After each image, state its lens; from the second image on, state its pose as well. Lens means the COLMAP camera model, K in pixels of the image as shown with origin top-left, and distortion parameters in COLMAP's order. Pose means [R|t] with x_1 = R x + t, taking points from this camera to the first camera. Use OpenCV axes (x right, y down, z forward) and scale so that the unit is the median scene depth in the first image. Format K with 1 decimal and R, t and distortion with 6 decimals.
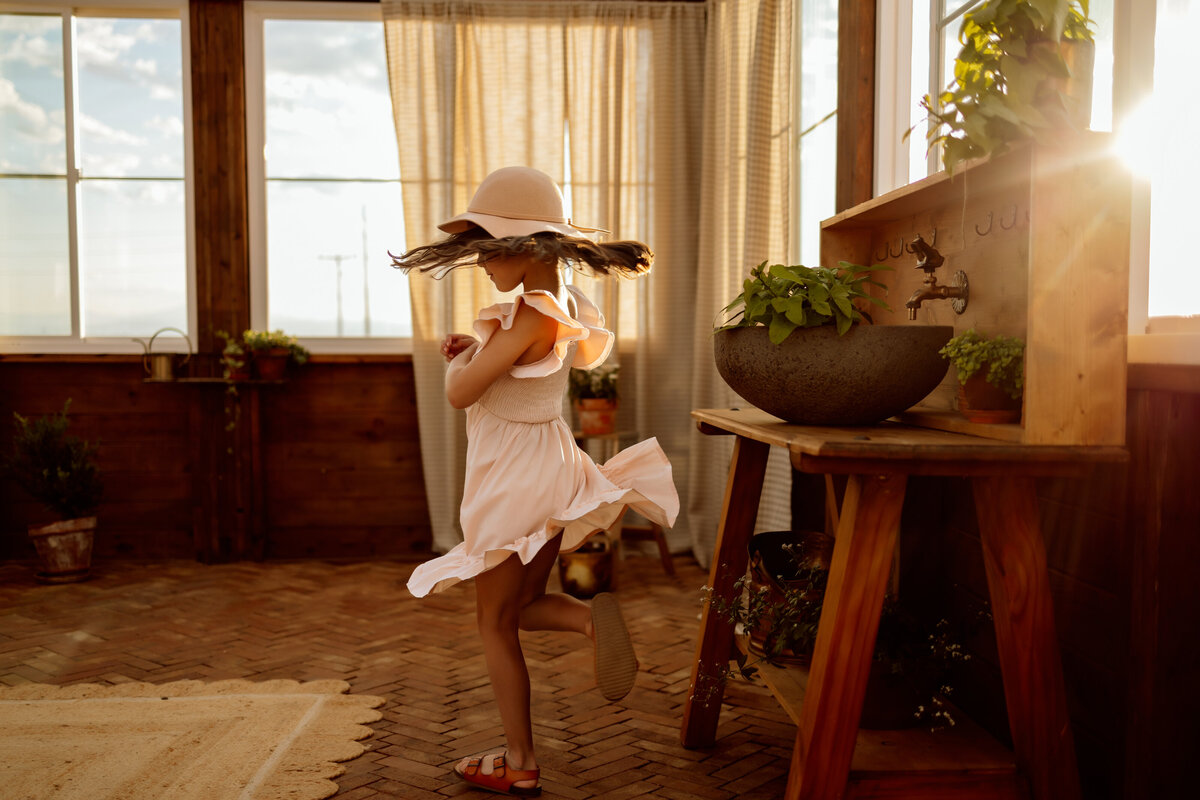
lens RADIAL K [[1232.9, 0, 595.3], [0, 1232.9, 390.2], [0, 0, 1]] dist [0.022575, 0.000000]
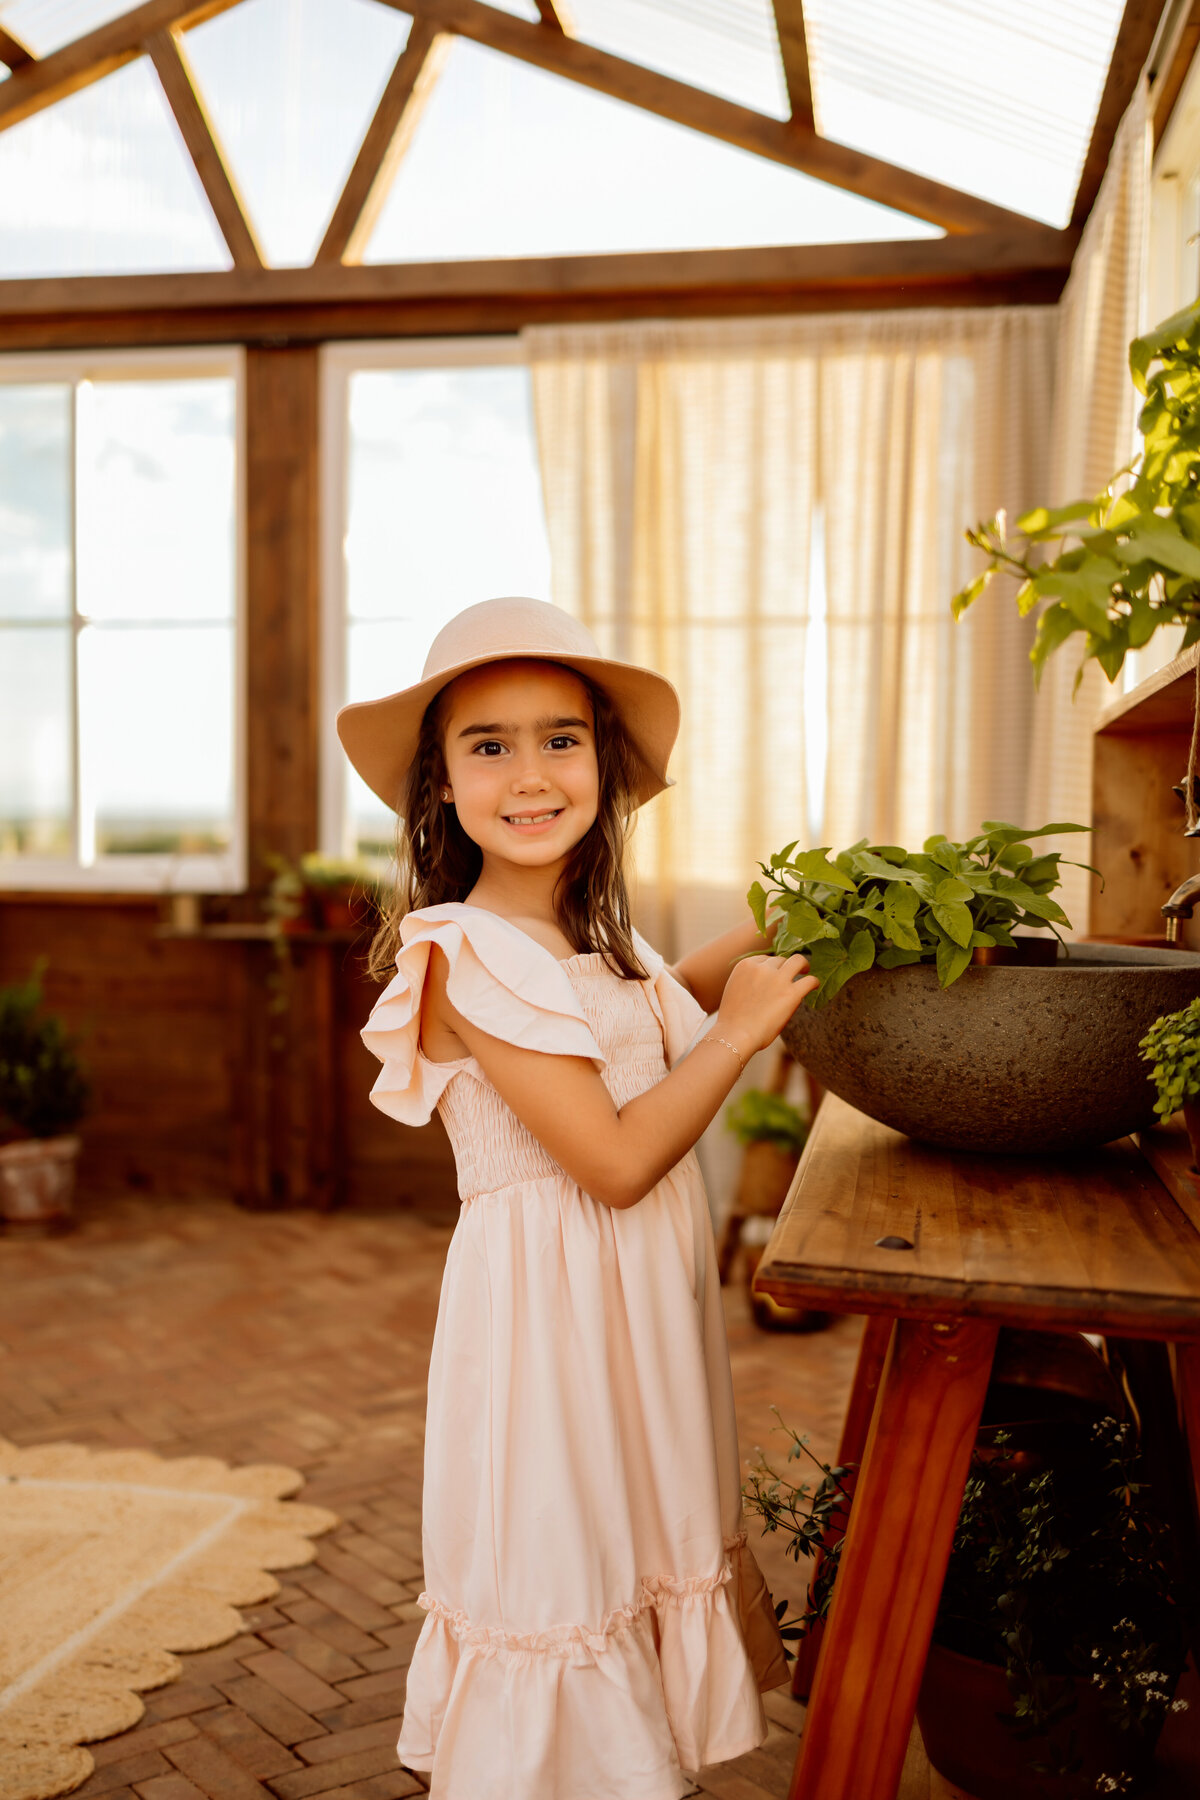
lens RADIAL K [[1849.3, 0, 576.0], [0, 1849.3, 893.1], [0, 0, 1]] dist [0.022575, 0.000000]
pose [[0.968605, 0.021596, -0.247664, 0.091053], [-0.022786, 0.999738, -0.001941, -0.030143], [0.247557, 0.007523, 0.968844, 0.097429]]
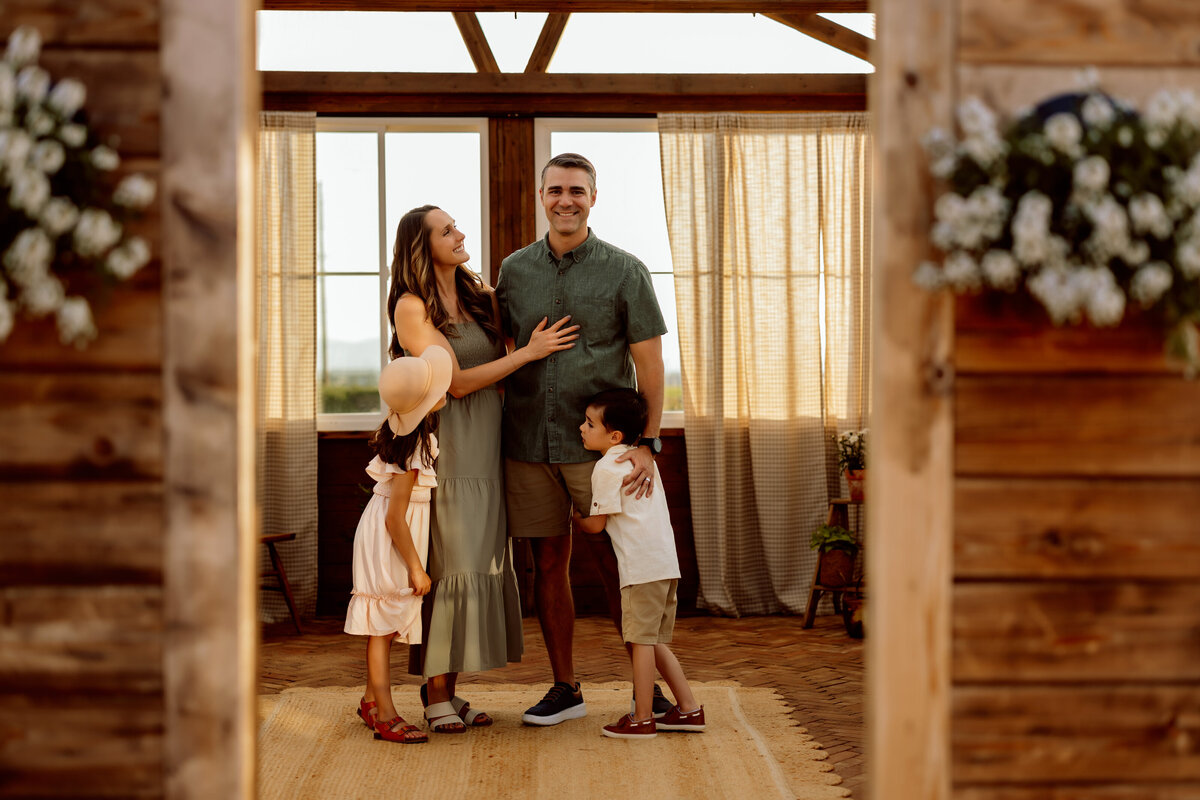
lens RADIAL K [[1716.6, 0, 600.7], [0, 1716.6, 401.1], [0, 0, 1]] dist [0.017330, 0.000000]
pose [[0.999724, -0.006102, -0.022703, -0.191065], [0.005321, 0.999396, -0.034343, -0.001692], [0.022899, 0.034212, 0.999152, -0.558384]]
